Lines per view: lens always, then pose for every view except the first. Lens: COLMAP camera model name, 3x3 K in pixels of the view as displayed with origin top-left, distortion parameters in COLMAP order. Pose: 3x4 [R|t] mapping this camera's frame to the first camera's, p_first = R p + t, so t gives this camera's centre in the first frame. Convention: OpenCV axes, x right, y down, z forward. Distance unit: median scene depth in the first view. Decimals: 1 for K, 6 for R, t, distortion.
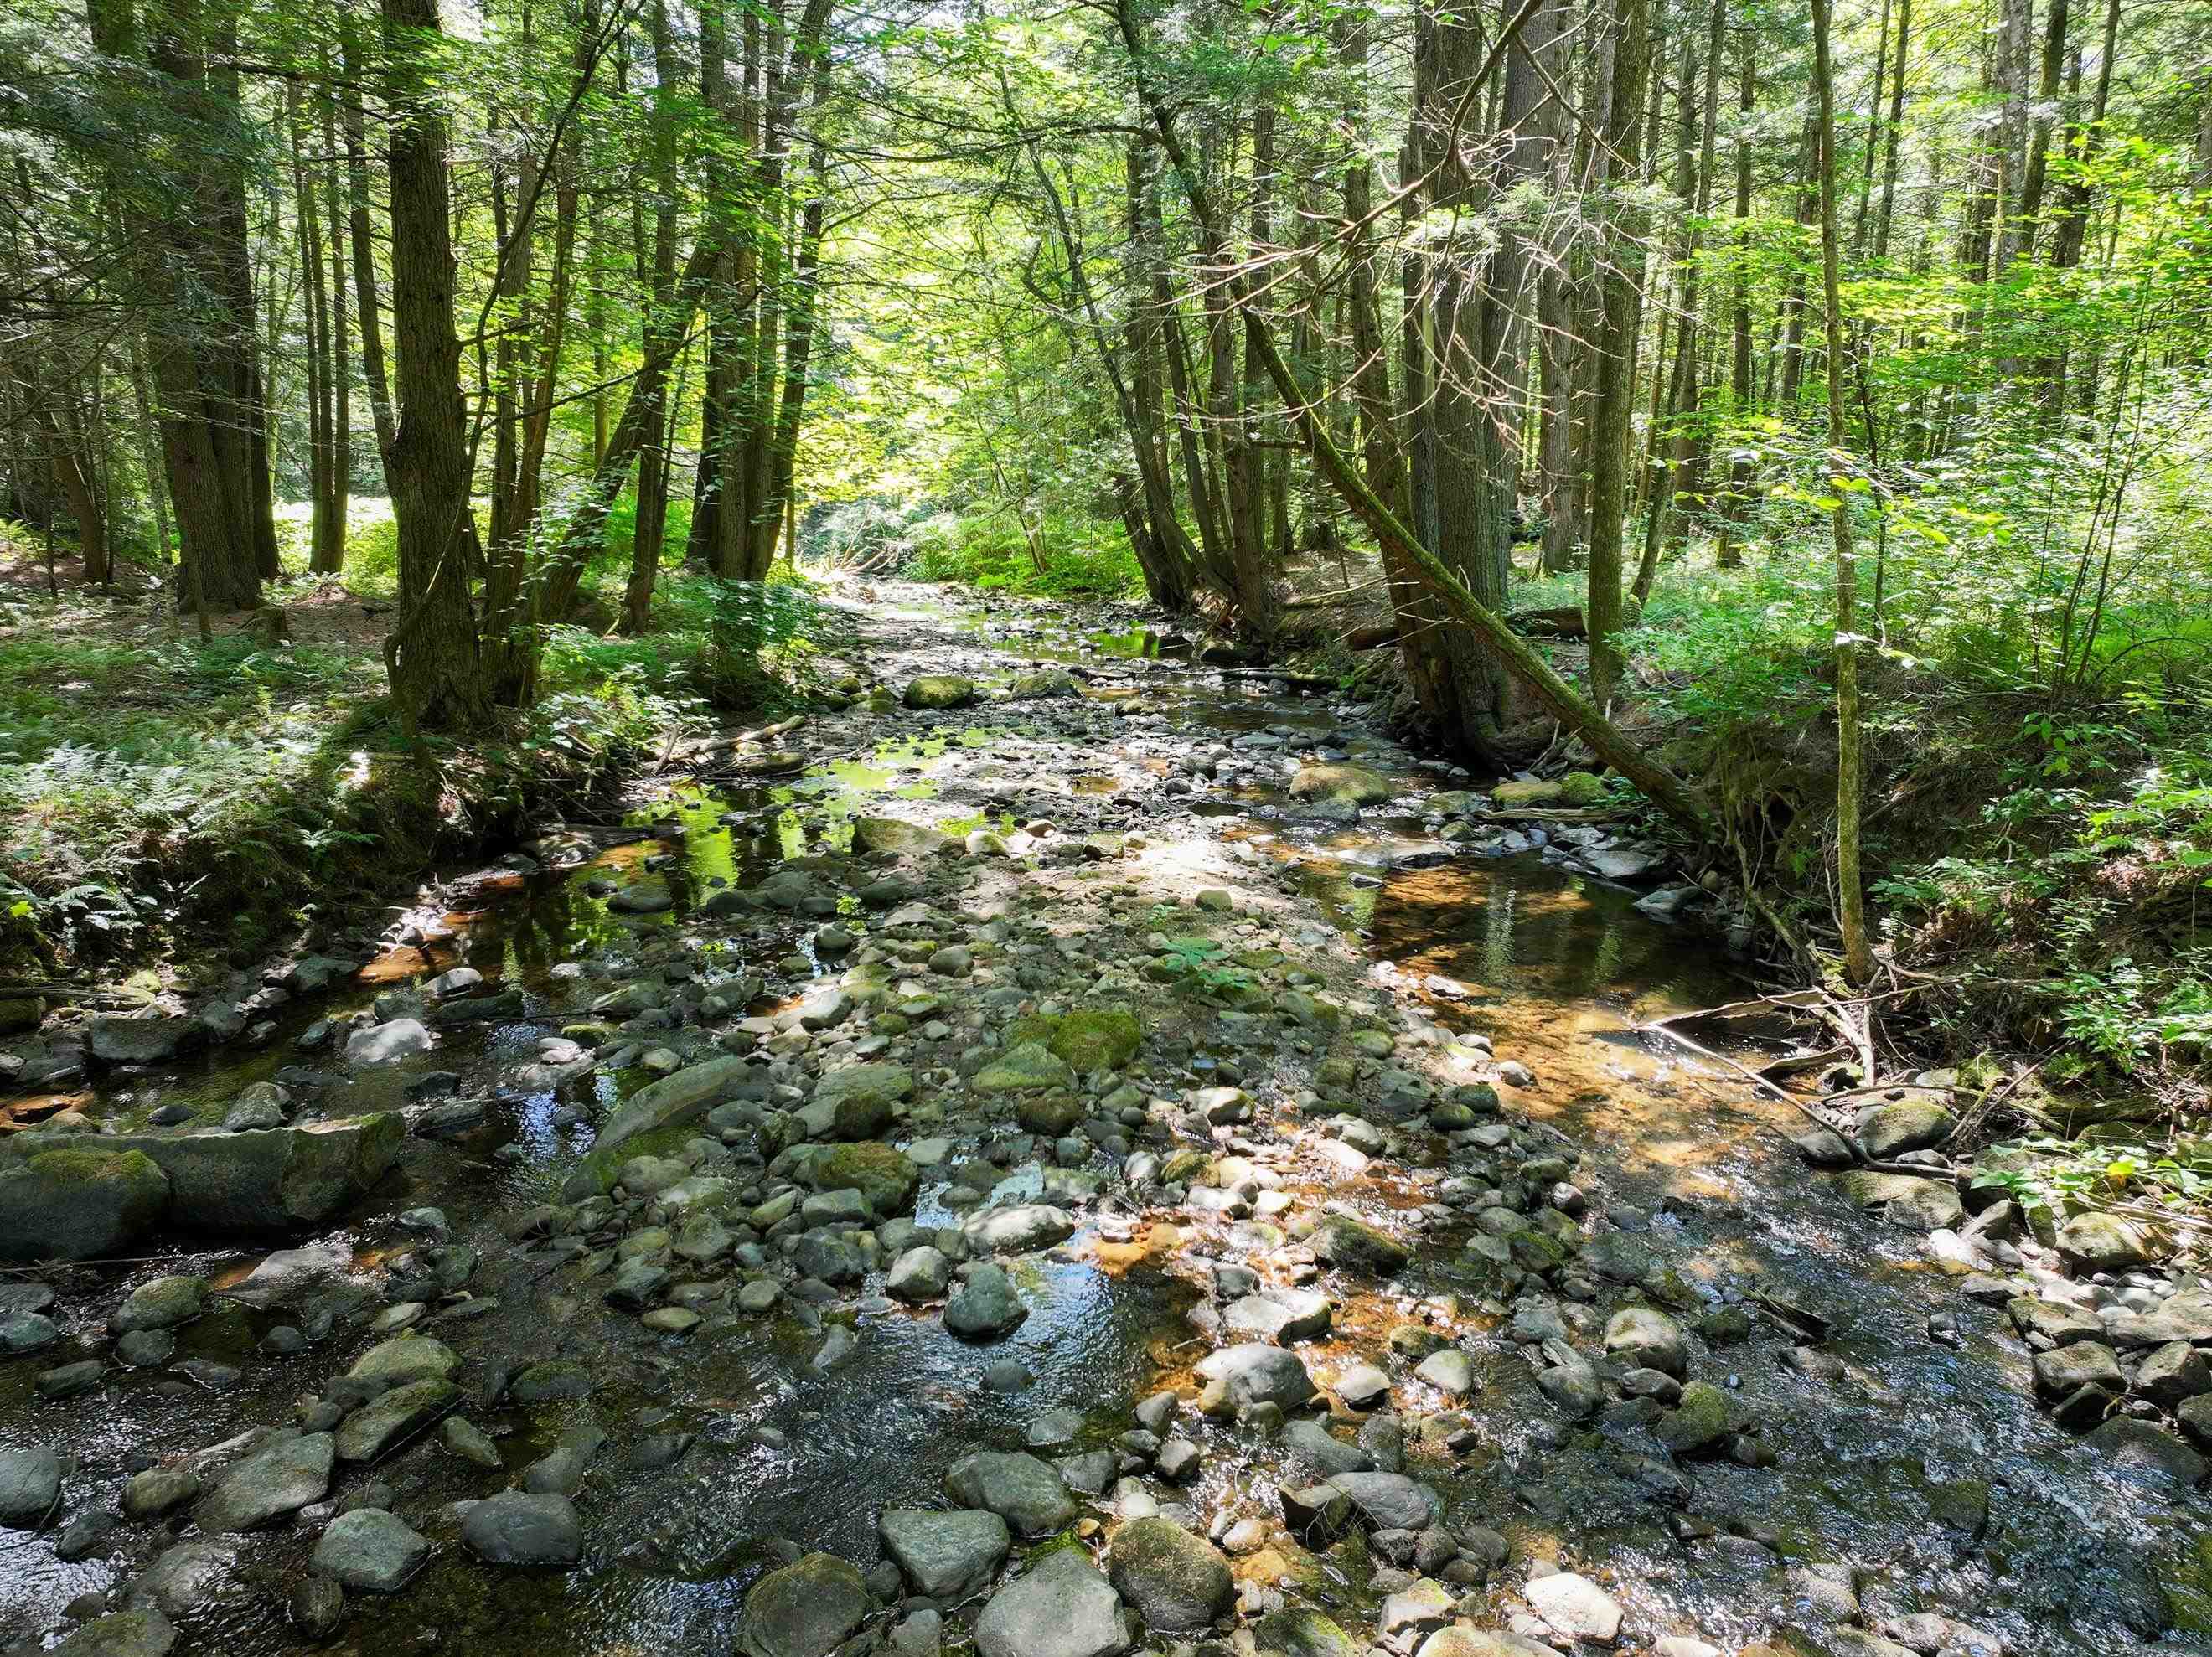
lens RADIAL K [[1561.3, 0, 1104.7], [0, 1561.3, 827.9], [0, 0, 1]] dist [-0.001945, -0.000069]
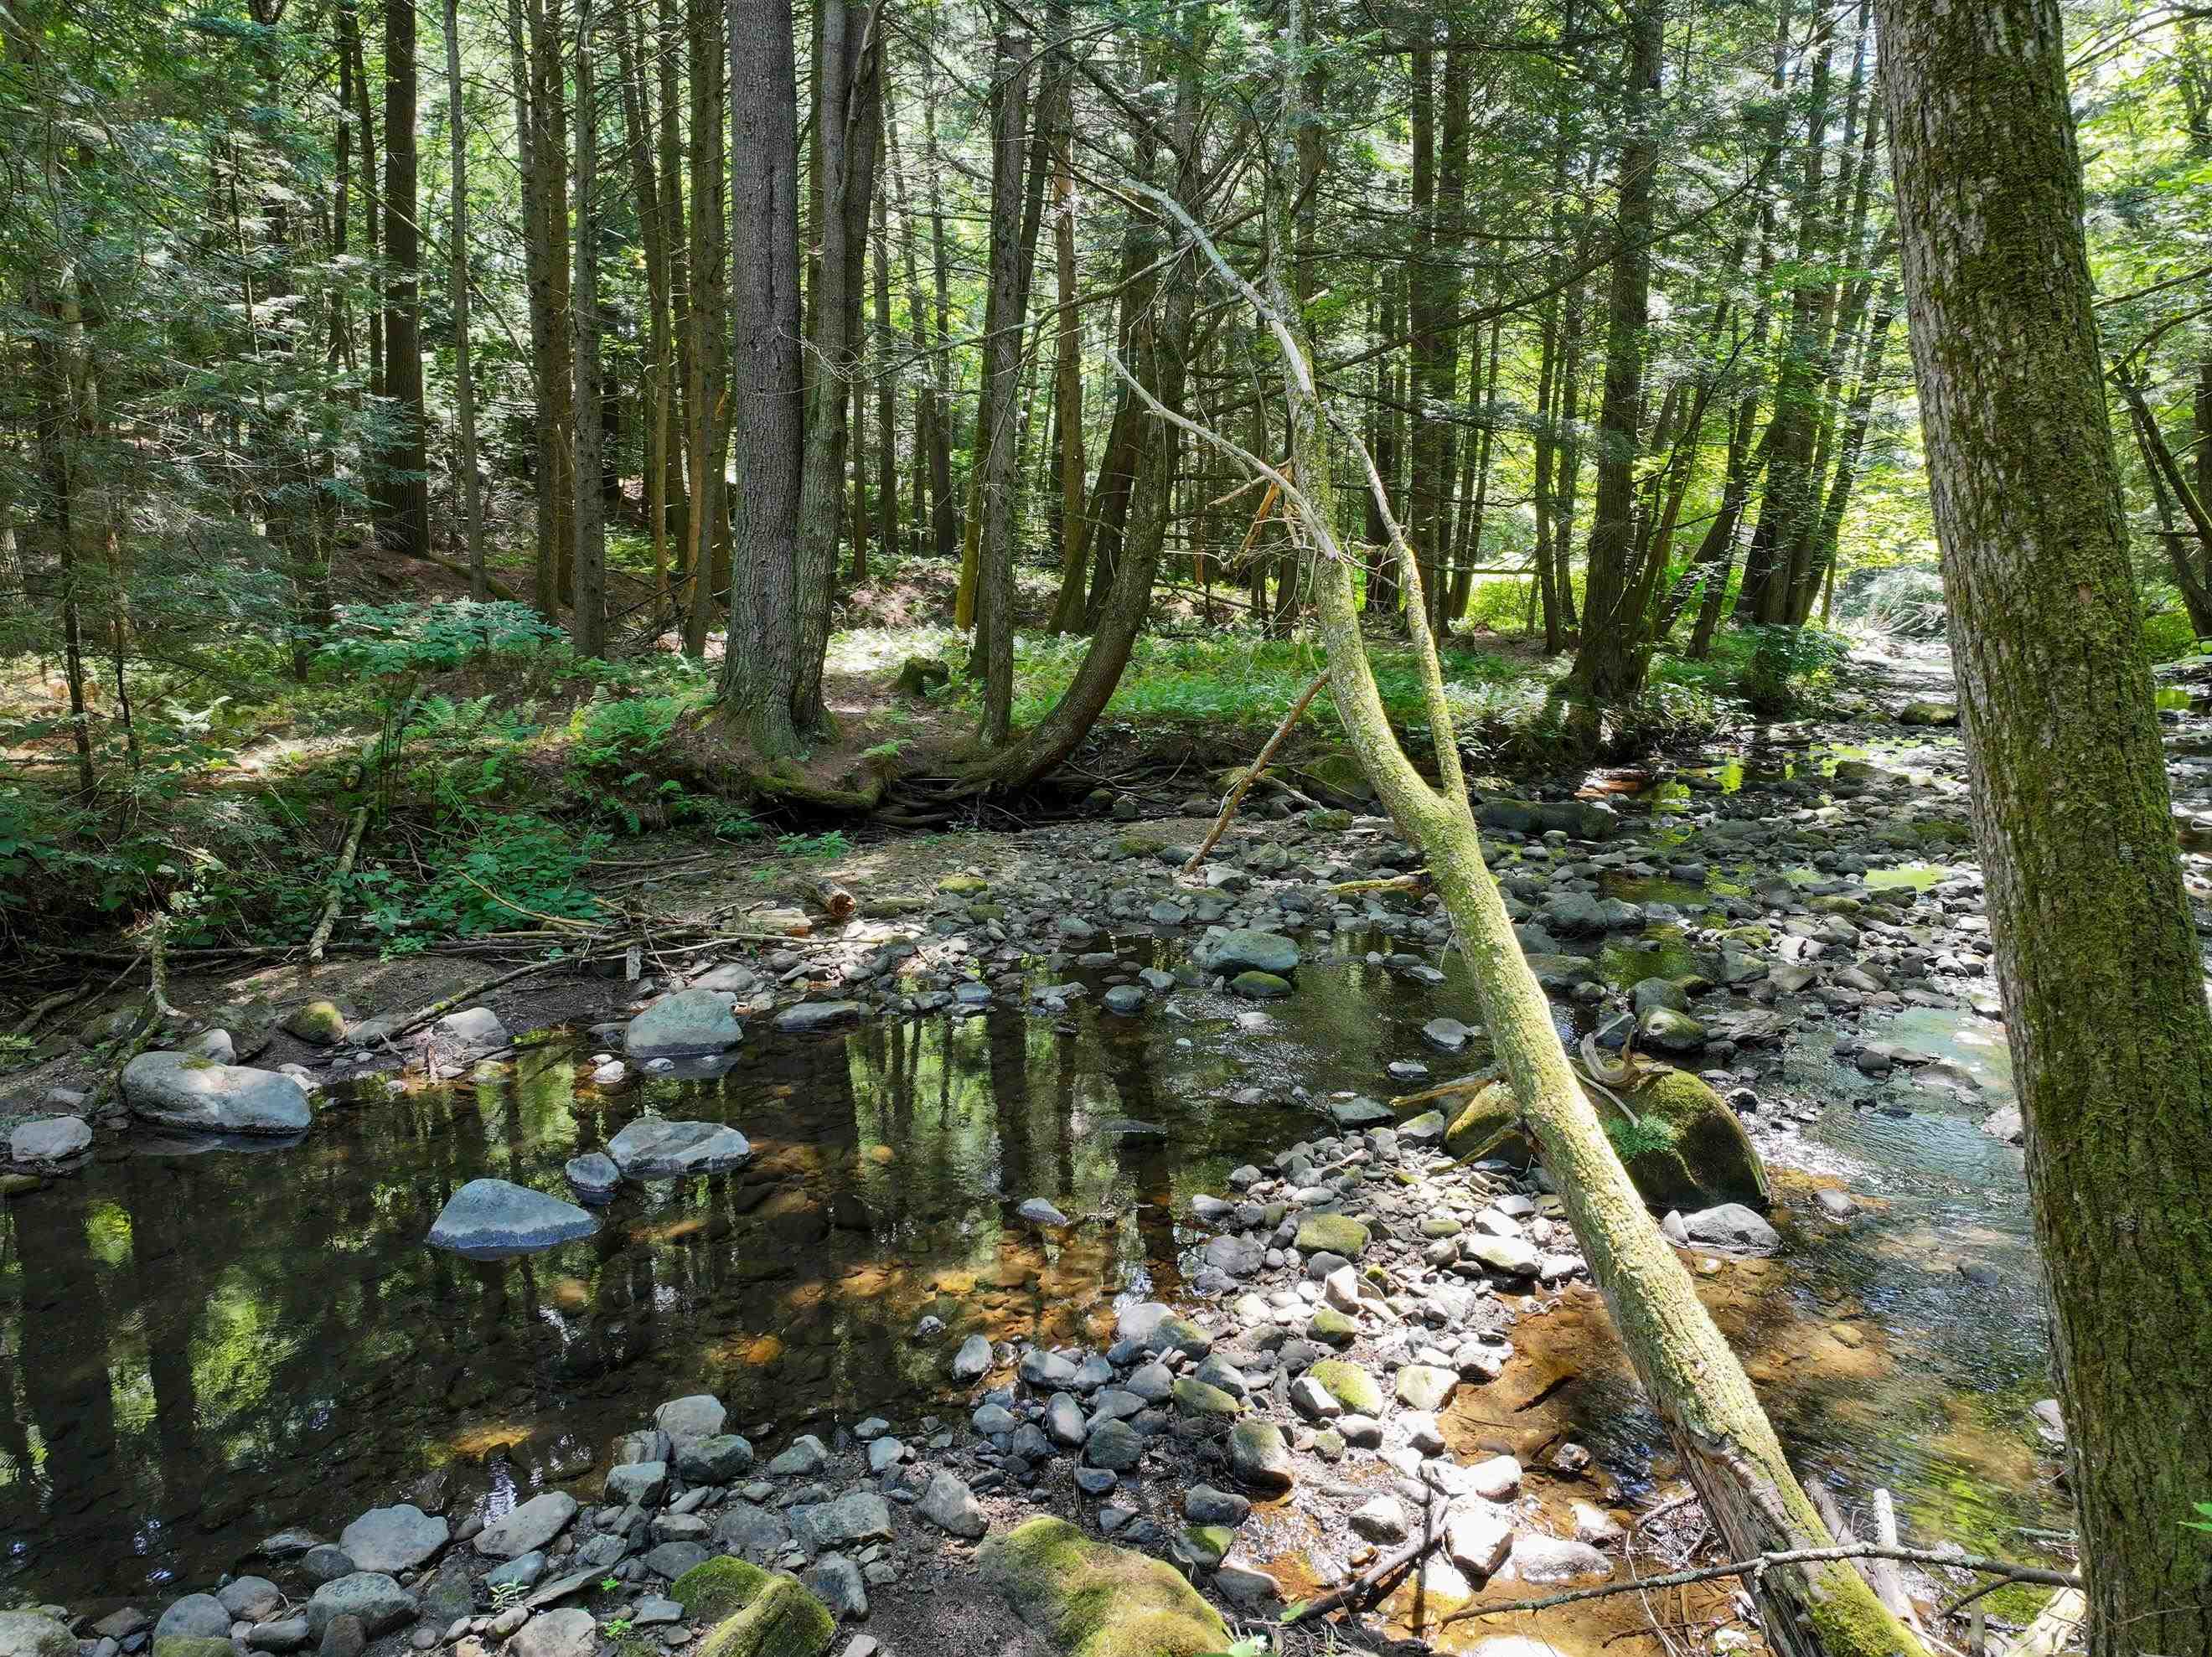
lens RADIAL K [[1561.3, 0, 1106.7], [0, 1561.3, 824.0], [0, 0, 1]] dist [-0.001945, -0.000069]
pose [[0.809601, 0.095628, -0.579139, 0.091349], [-0.119465, 0.992834, -0.003067, 0.082188], [0.574695, 0.071670, 0.815223, -0.415676]]
